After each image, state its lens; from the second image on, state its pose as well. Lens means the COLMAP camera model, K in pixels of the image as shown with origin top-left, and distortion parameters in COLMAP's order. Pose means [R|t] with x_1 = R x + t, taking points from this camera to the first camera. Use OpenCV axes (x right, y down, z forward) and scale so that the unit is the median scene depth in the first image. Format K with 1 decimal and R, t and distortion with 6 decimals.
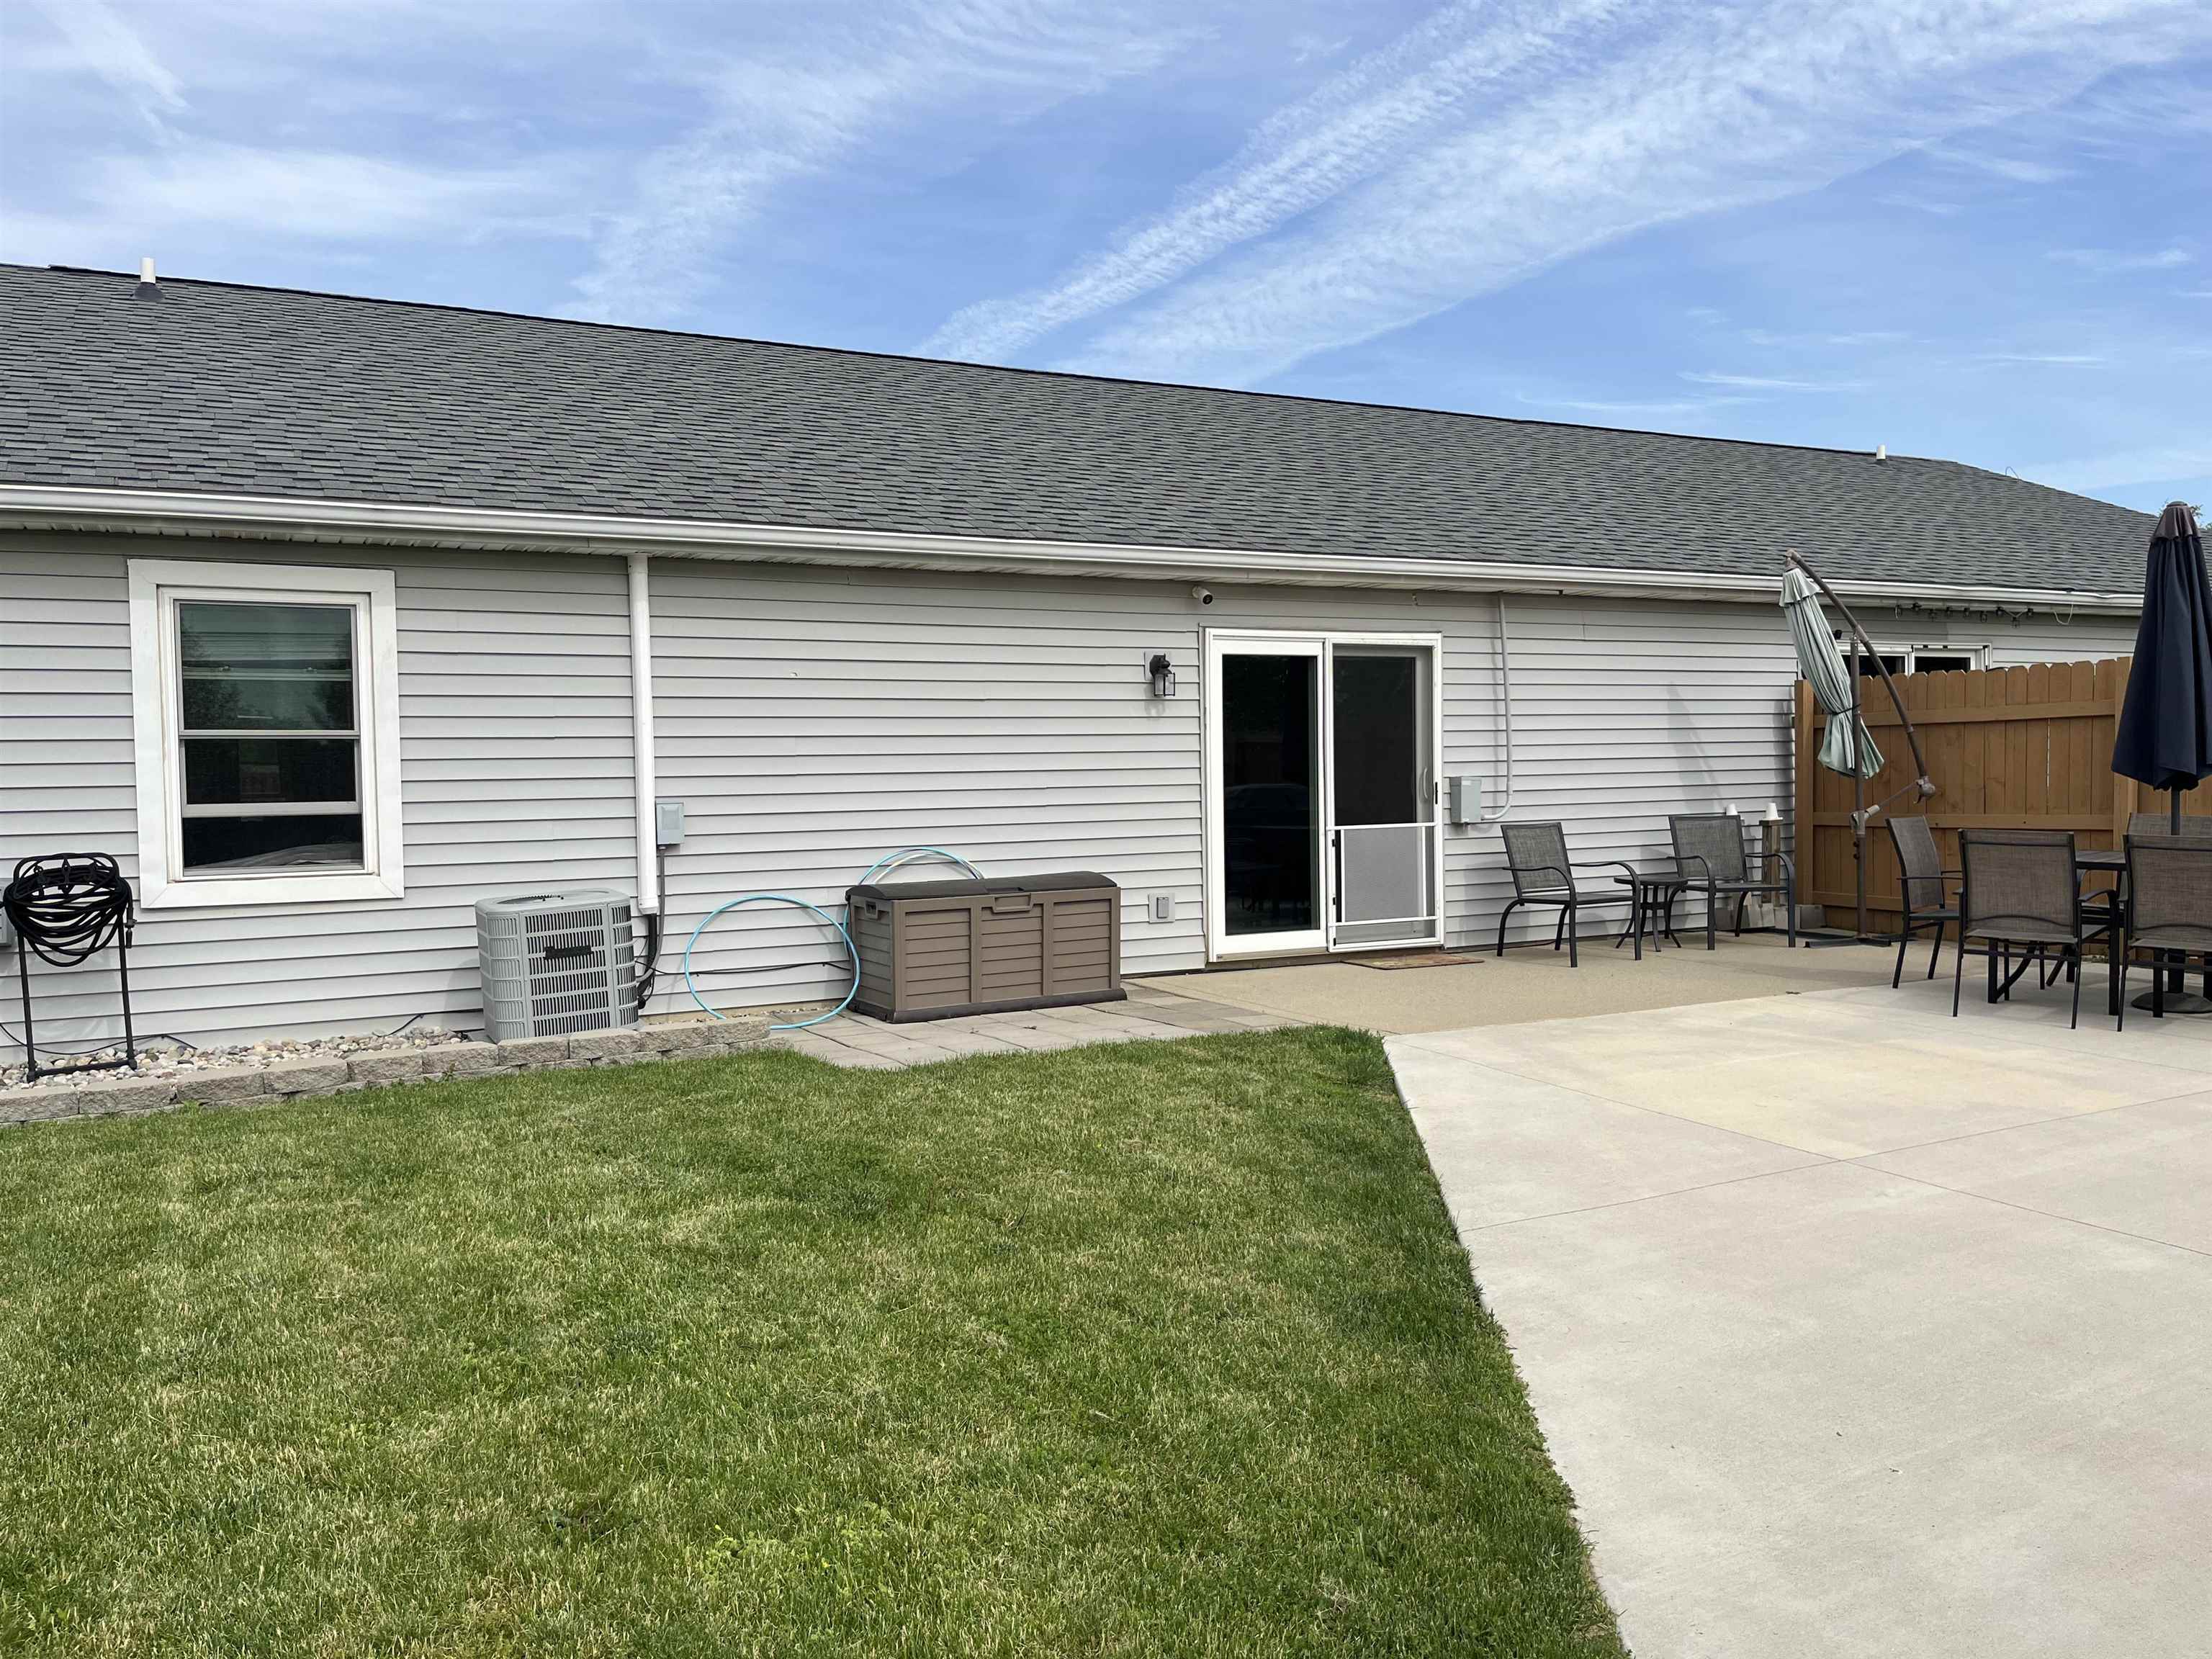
lens RADIAL K [[1689.6, 0, 1064.8], [0, 1689.6, 836.8], [0, 0, 1]] dist [0.064026, -0.092238]
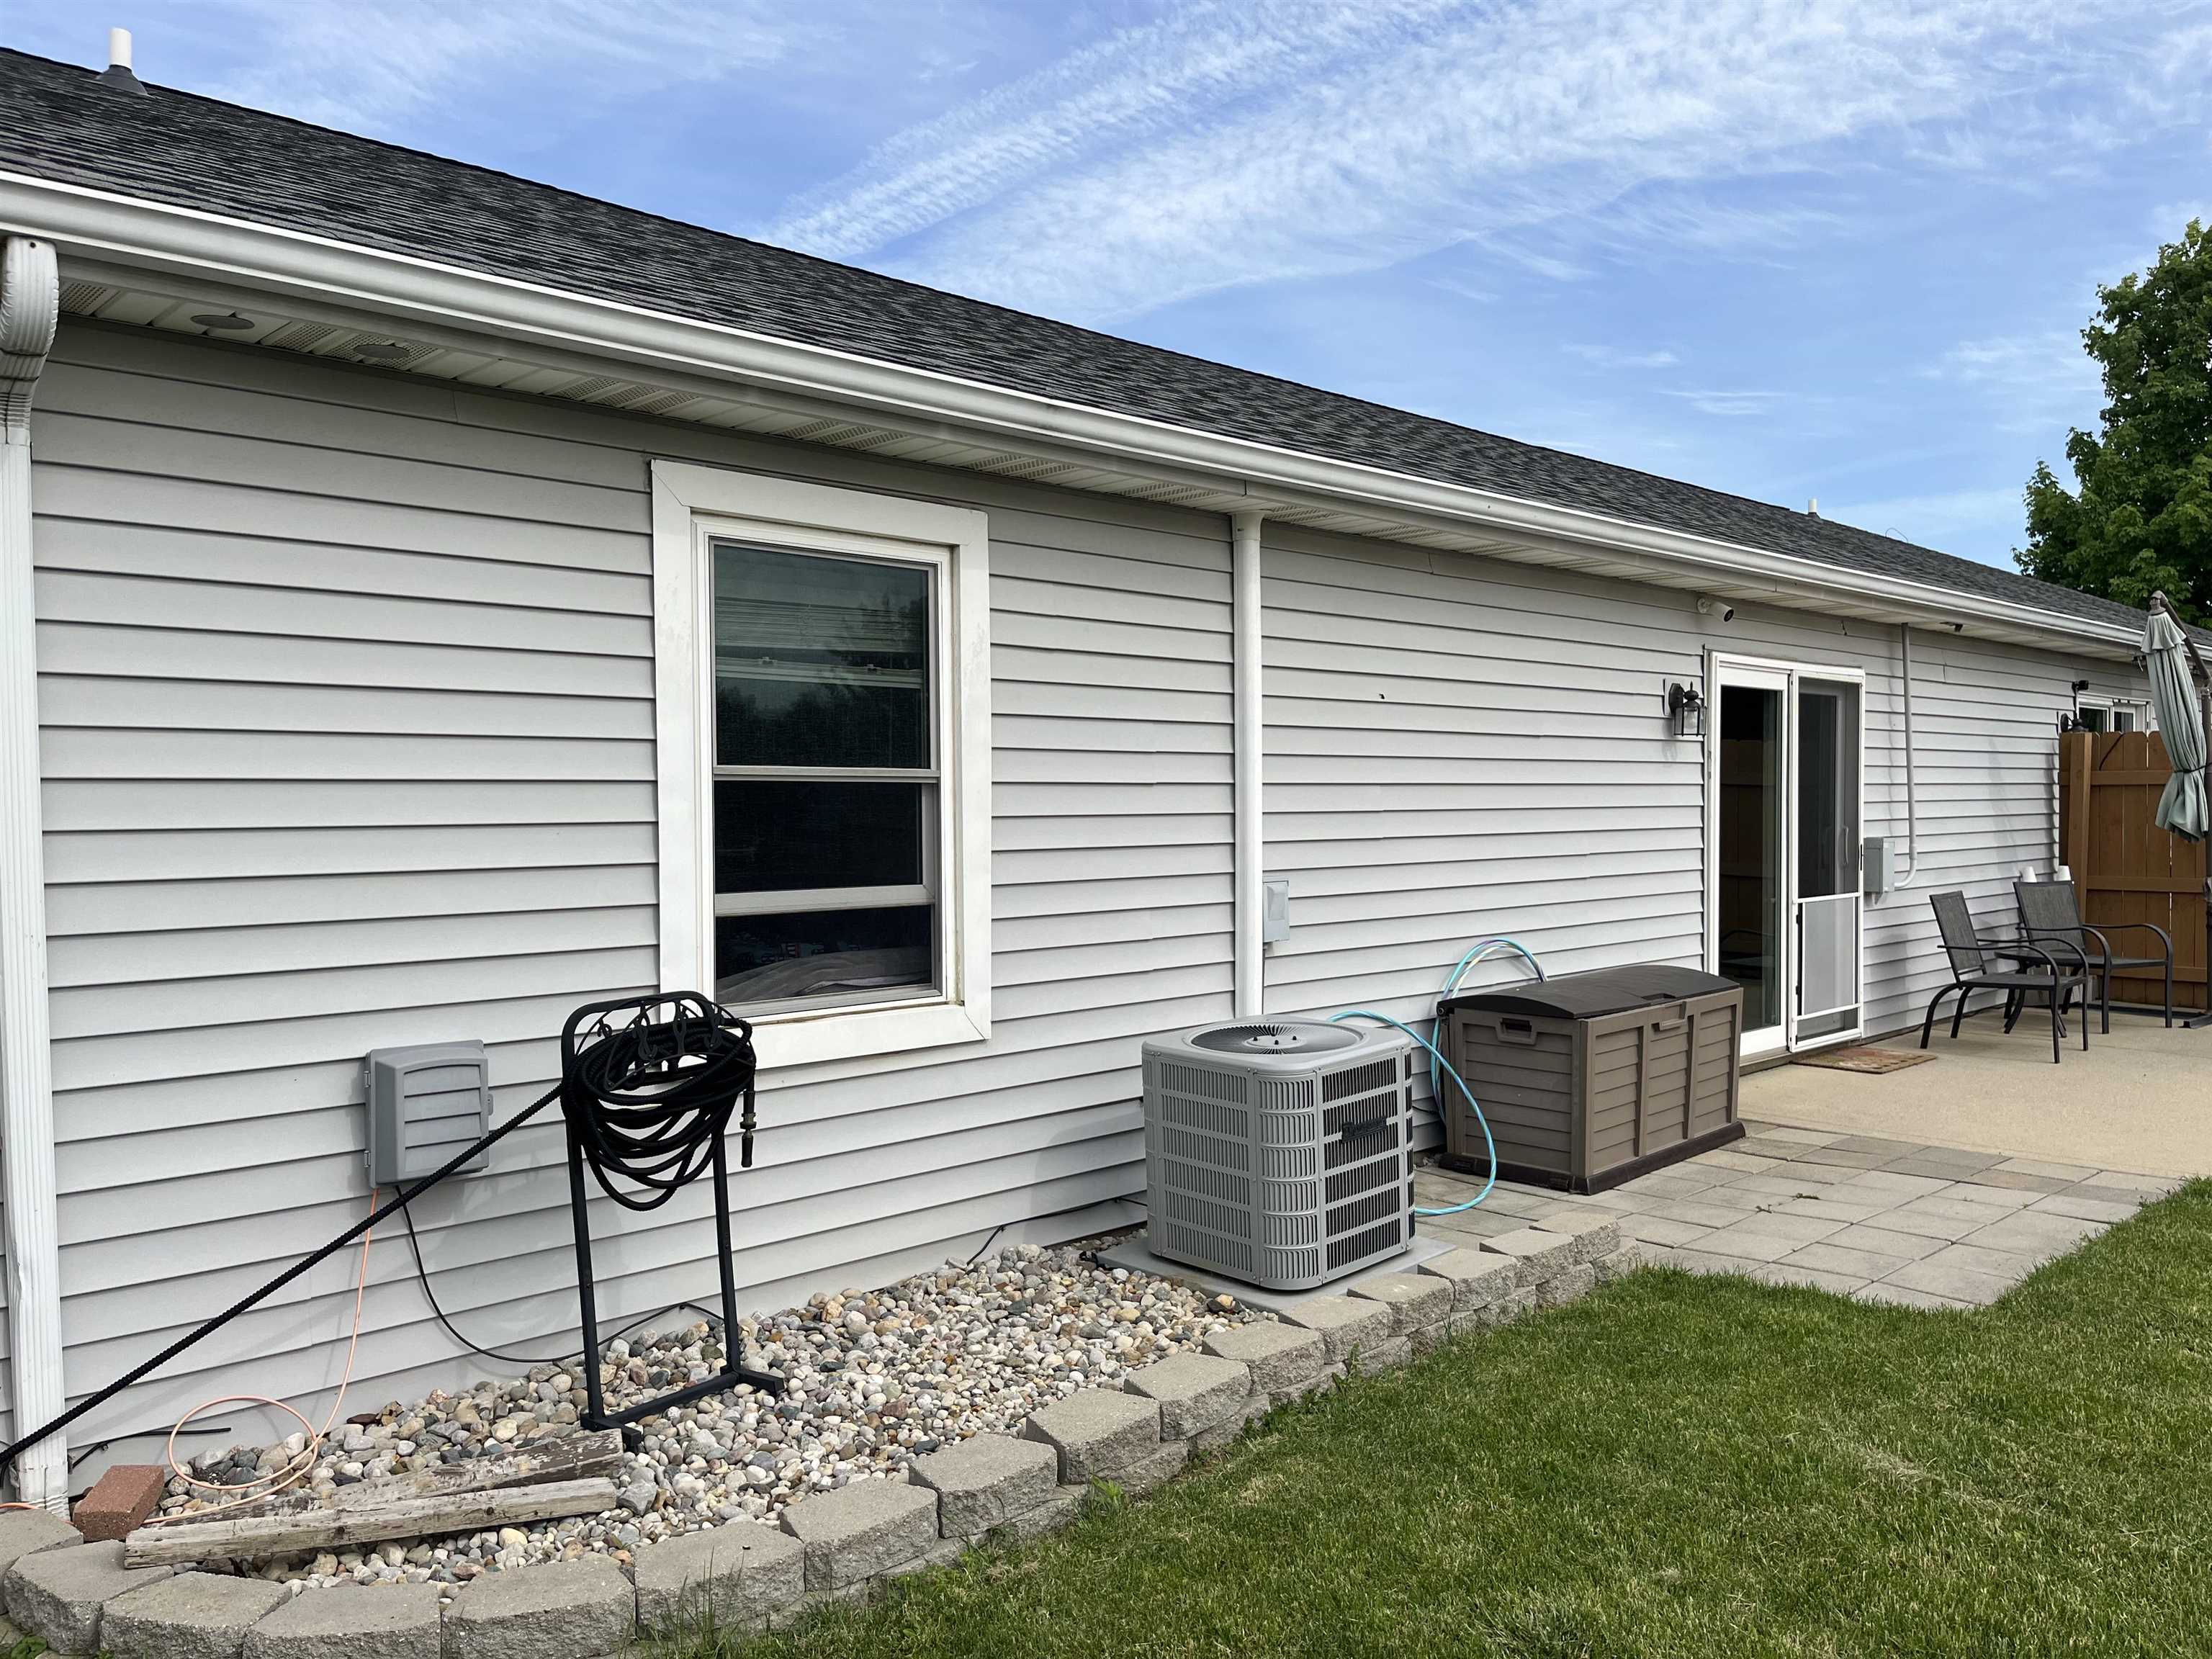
lens RADIAL K [[1689.6, 0, 1084.8], [0, 1689.6, 839.6], [0, 0, 1]] dist [0.064026, -0.092238]
pose [[0.958331, 0.006209, 0.285593, -0.395570], [-0.001776, 0.999874, -0.015778, -0.020423], [-0.285655, 0.014613, 0.958221, 0.295206]]
